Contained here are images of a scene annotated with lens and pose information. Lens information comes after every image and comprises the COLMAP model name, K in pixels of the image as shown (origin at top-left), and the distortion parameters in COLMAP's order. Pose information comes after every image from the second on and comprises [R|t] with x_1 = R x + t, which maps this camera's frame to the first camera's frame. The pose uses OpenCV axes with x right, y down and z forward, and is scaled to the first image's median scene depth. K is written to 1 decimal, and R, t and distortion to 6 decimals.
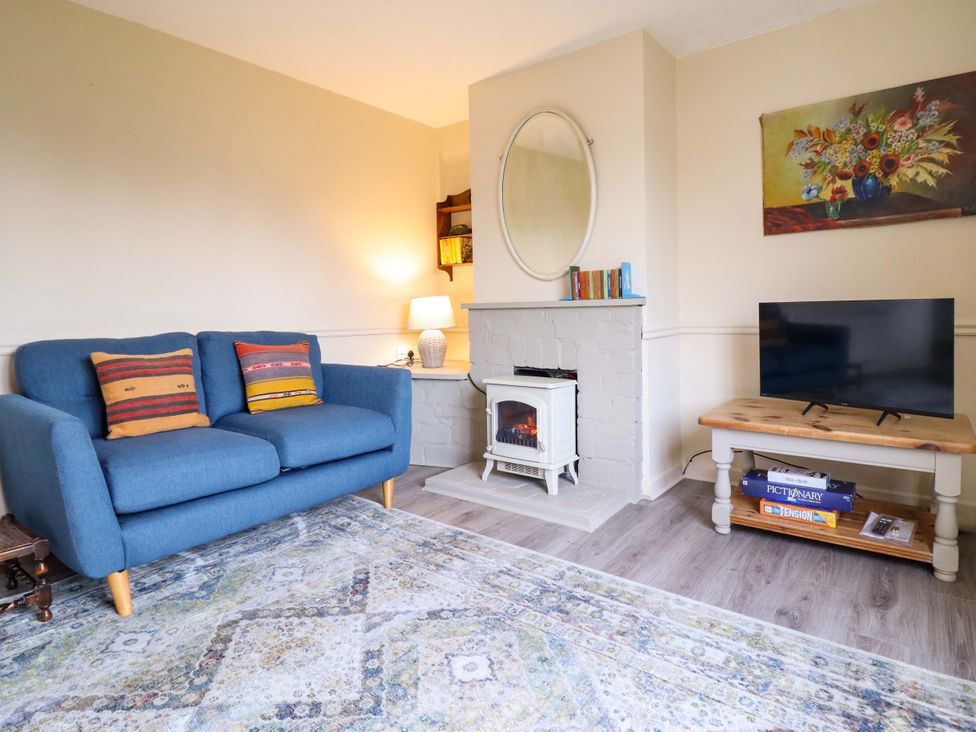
lens RADIAL K [[550.5, 0, 507.2], [0, 550.5, 338.3], [0, 0, 1]] dist [0.000972, -0.016753]
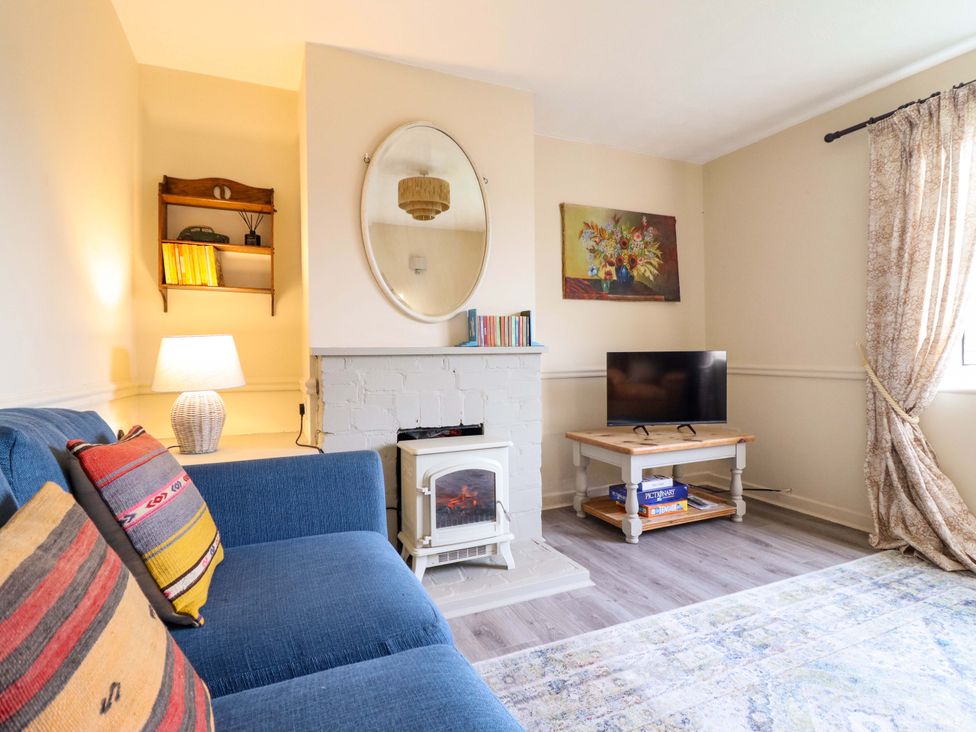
lens RADIAL K [[506.7, 0, 488.7], [0, 506.7, 352.4], [0, 0, 1]] dist [-0.000911, -0.014823]
pose [[0.494561, 0.014642, 0.869020, -0.734470], [0.046008, 0.998015, -0.042998, -0.028487], [-0.867925, 0.061247, 0.492905, 0.706618]]
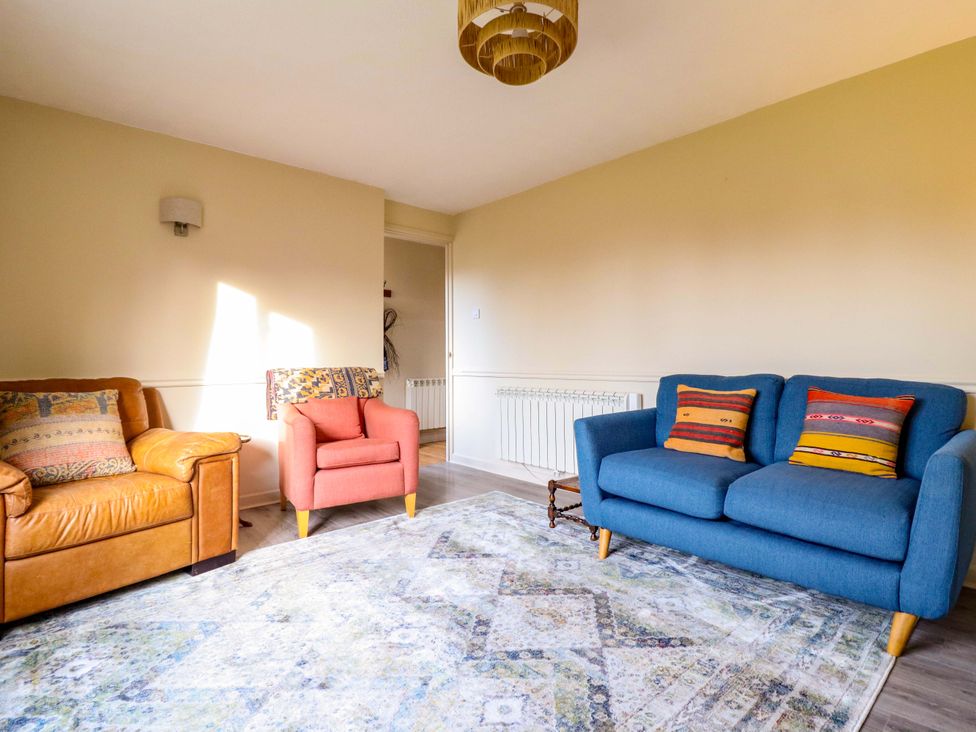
lens RADIAL K [[506.7, 0, 488.7], [0, 506.7, 352.4], [0, 0, 1]] dist [-0.000911, -0.014823]
pose [[-0.203252, 0.007944, -0.979094, 0.543497], [-0.043077, 0.998926, 0.017047, -0.051648], [0.978178, 0.045642, -0.202691, 0.719140]]
